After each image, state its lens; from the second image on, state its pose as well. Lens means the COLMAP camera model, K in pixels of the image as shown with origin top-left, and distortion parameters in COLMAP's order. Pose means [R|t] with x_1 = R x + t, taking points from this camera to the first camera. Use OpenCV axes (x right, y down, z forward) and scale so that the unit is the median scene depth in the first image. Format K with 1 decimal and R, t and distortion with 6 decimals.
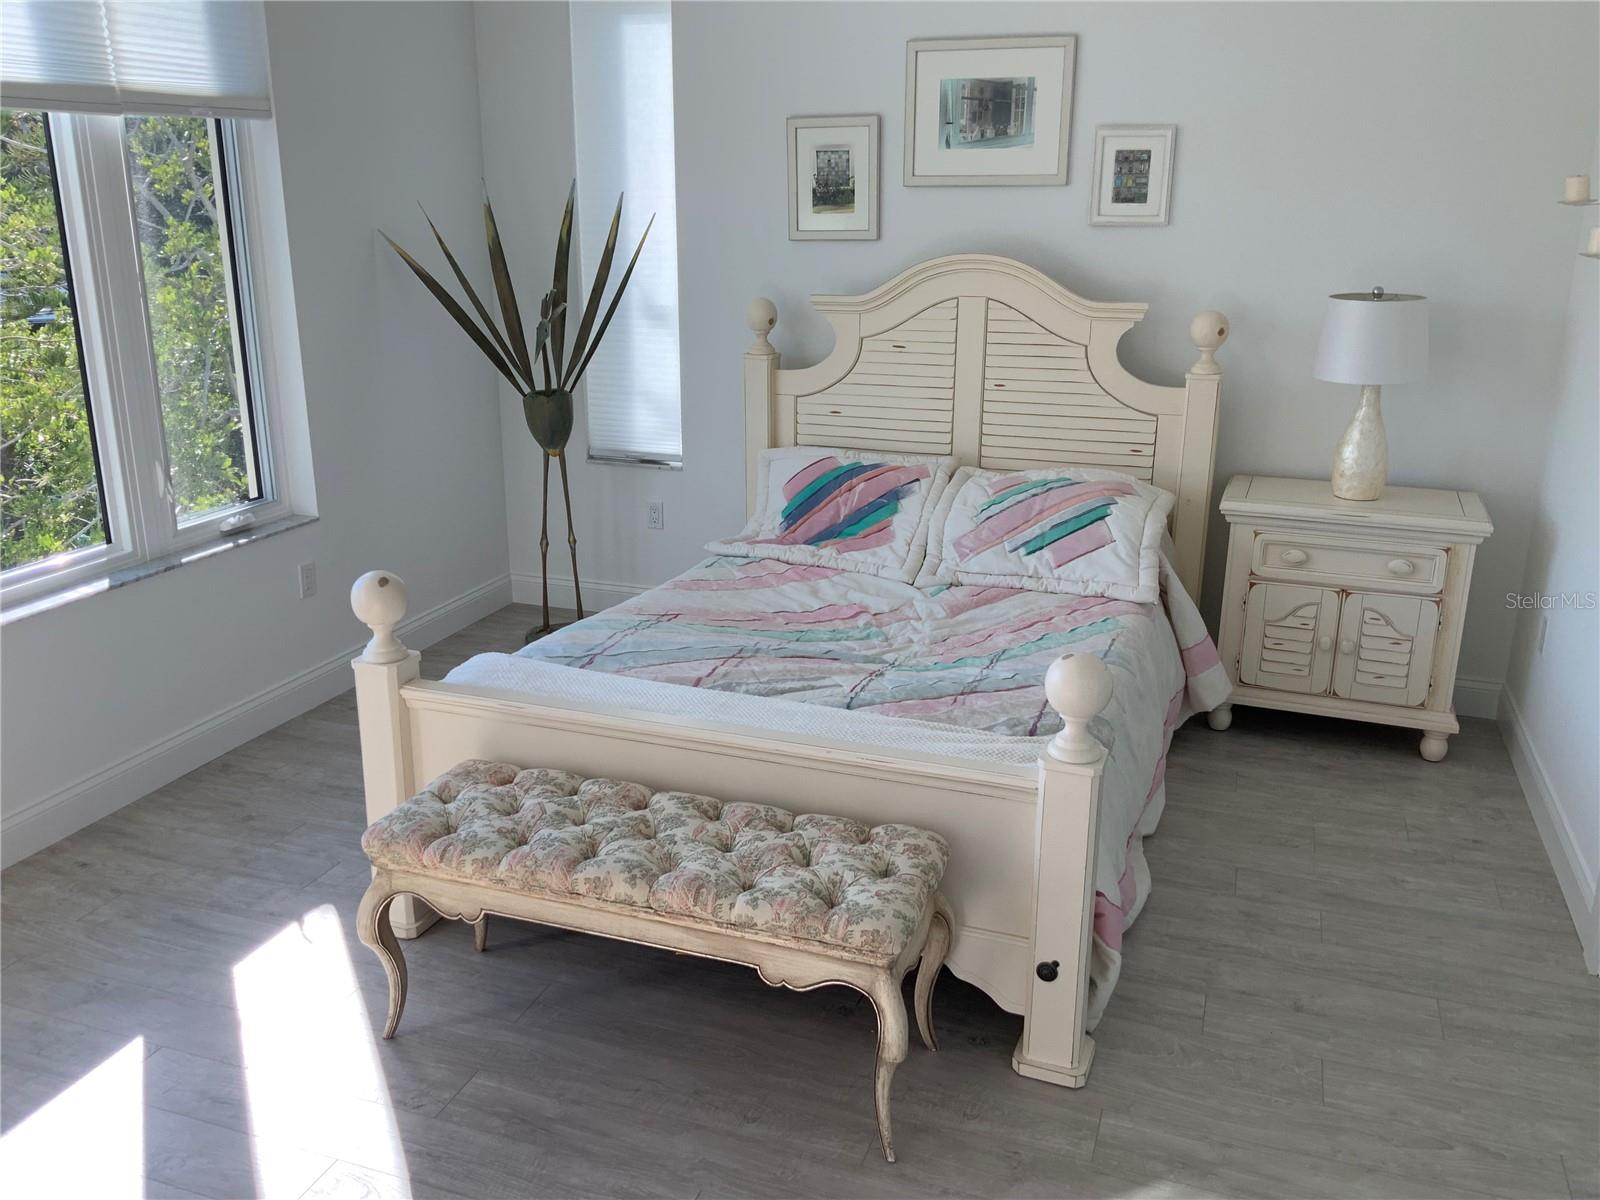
lens RADIAL K [[1340.7, 0, 802.8], [0, 1340.7, 601.4], [0, 0, 1]] dist [0.005026, -0.004883]
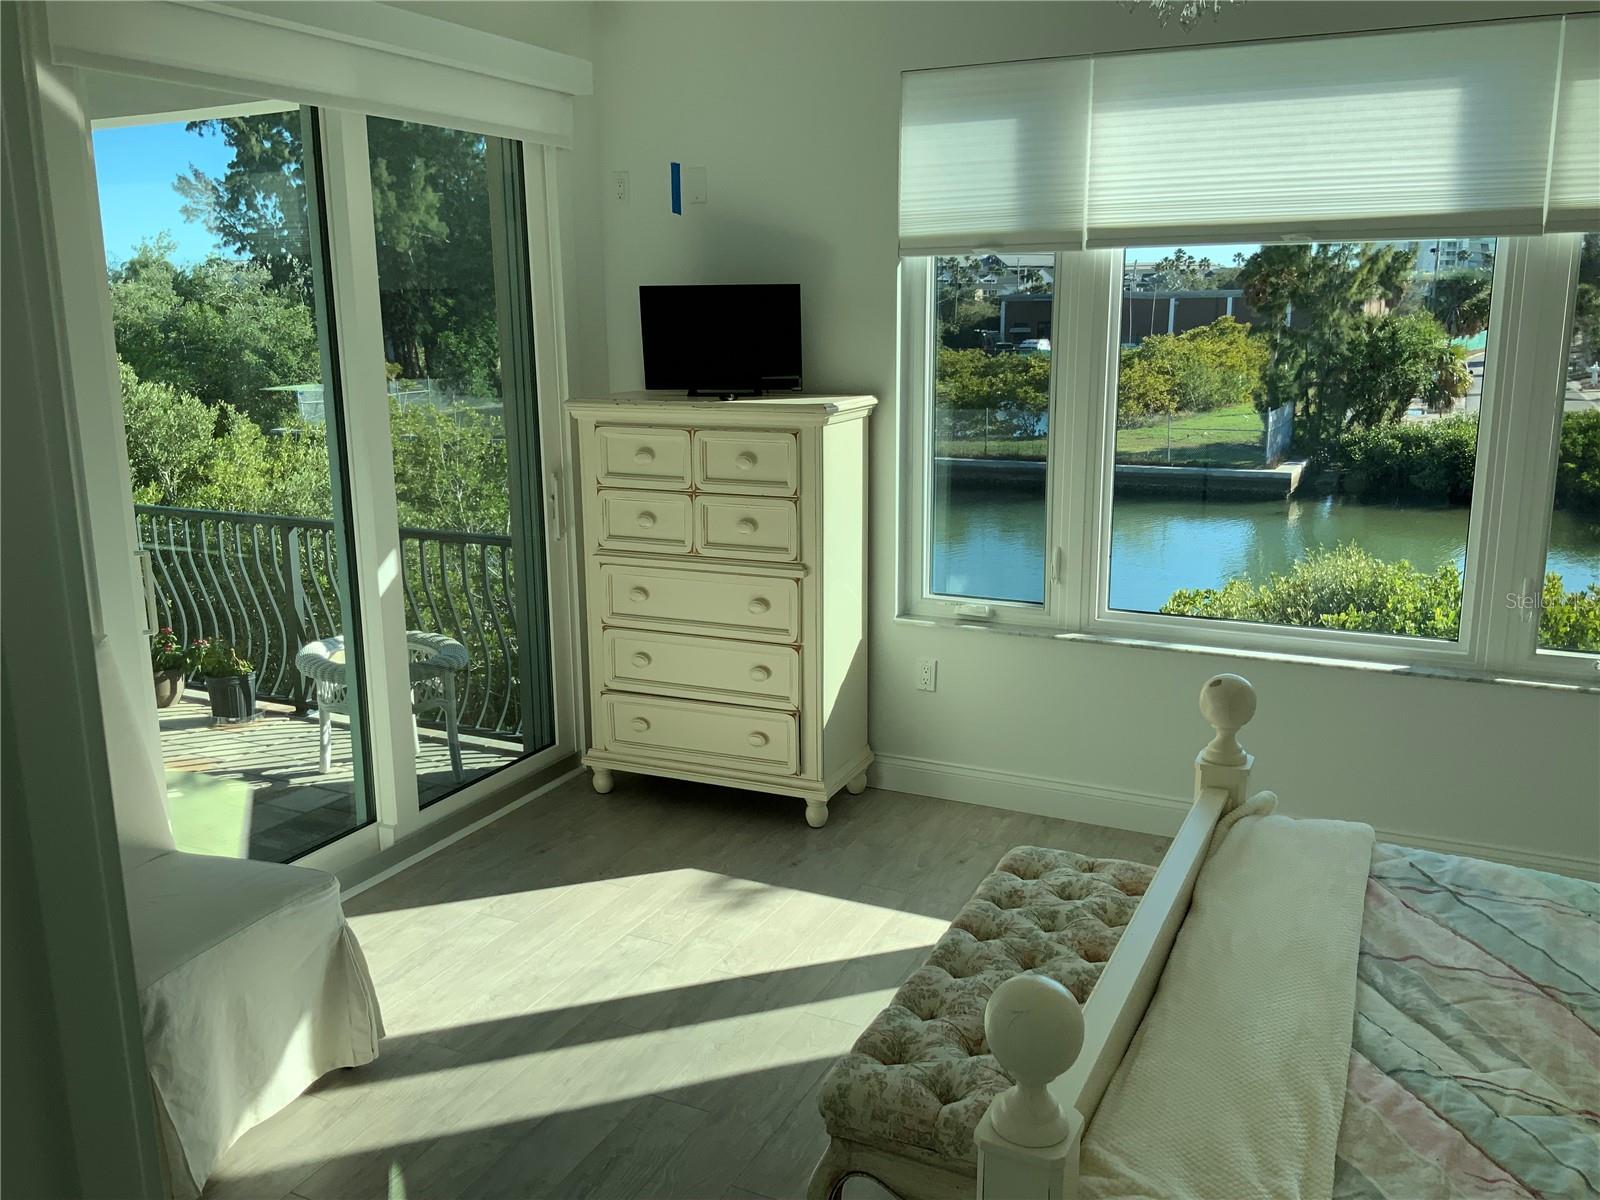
lens RADIAL K [[1340.7, 0, 804.6], [0, 1340.7, 598.6], [0, 0, 1]] dist [0.005026, -0.004883]
pose [[-0.114609, 0.205845, -0.971850, 0.588724], [-0.282845, 0.931043, 0.230557, -0.185356], [0.952294, 0.301307, -0.048483, 0.608366]]
